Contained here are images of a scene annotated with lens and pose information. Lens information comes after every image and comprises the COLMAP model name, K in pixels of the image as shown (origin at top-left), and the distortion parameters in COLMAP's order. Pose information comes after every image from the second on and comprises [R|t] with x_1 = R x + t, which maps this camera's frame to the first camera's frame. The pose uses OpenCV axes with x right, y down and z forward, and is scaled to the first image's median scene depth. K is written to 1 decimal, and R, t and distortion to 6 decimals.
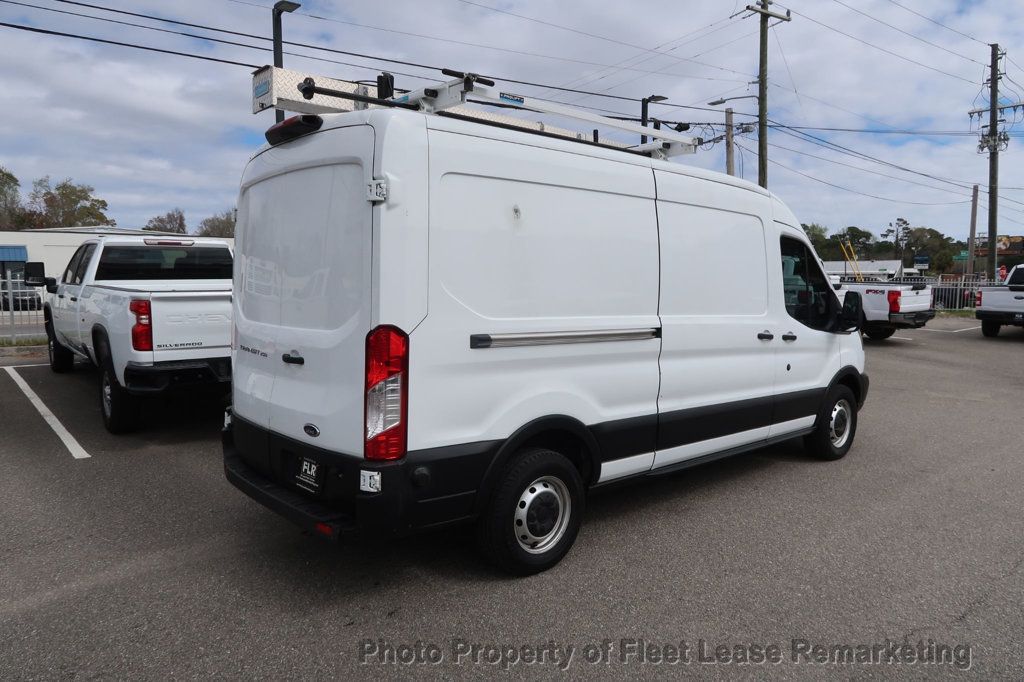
lens RADIAL K [[708.0, 0, 511.4], [0, 708.0, 343.5], [0, 0, 1]] dist [-0.028769, 0.010134]
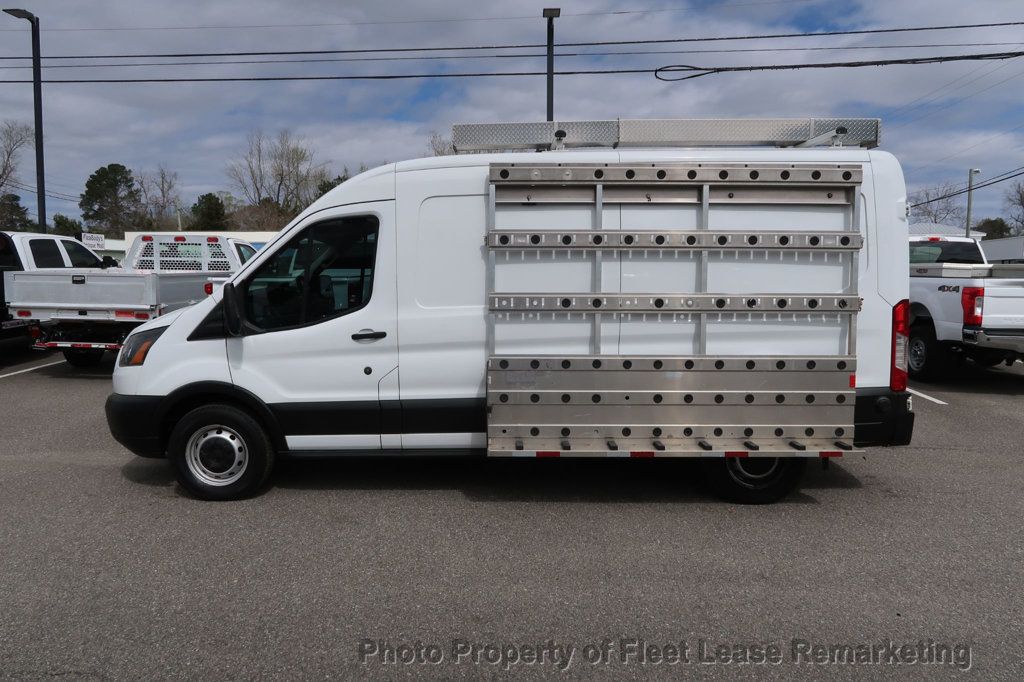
lens RADIAL K [[708.0, 0, 513.7], [0, 708.0, 342.8], [0, 0, 1]] dist [-0.028769, 0.010134]
pose [[0.737989, 0.071433, -0.671021, 0.384953], [-0.067096, 0.997221, 0.032367, -0.014380], [0.671469, 0.021136, 0.740732, 0.180594]]
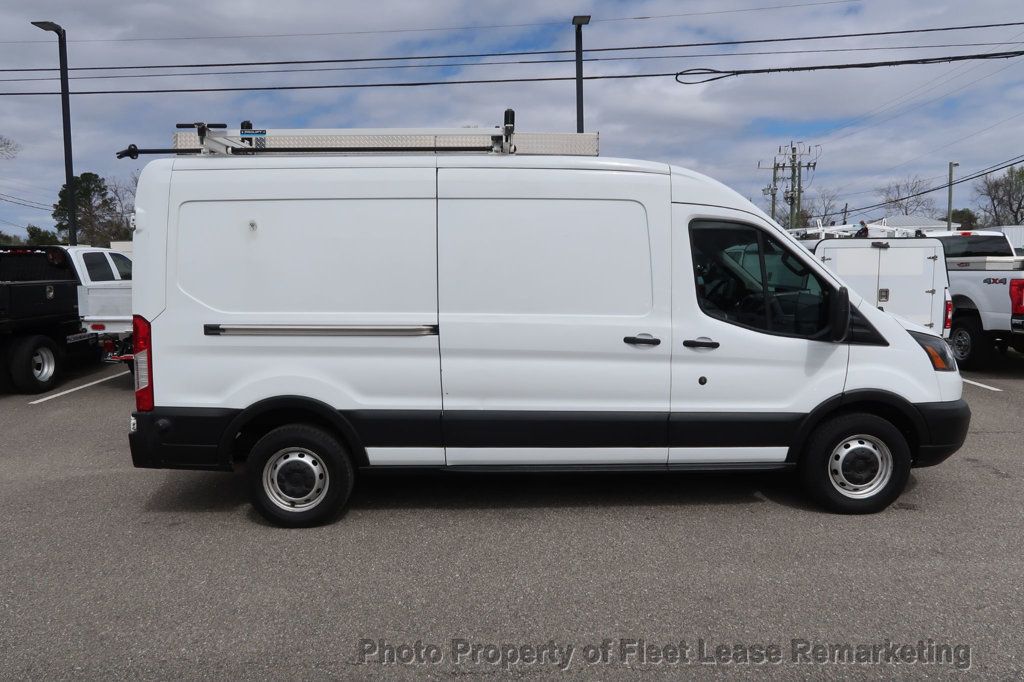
lens RADIAL K [[708.0, 0, 513.8], [0, 708.0, 342.2], [0, 0, 1]] dist [-0.028769, 0.010134]
pose [[0.760549, 0.050506, -0.647313, 0.326555], [-0.041653, 0.998712, 0.028985, -0.010914], [0.647943, 0.004918, 0.761673, 0.103147]]
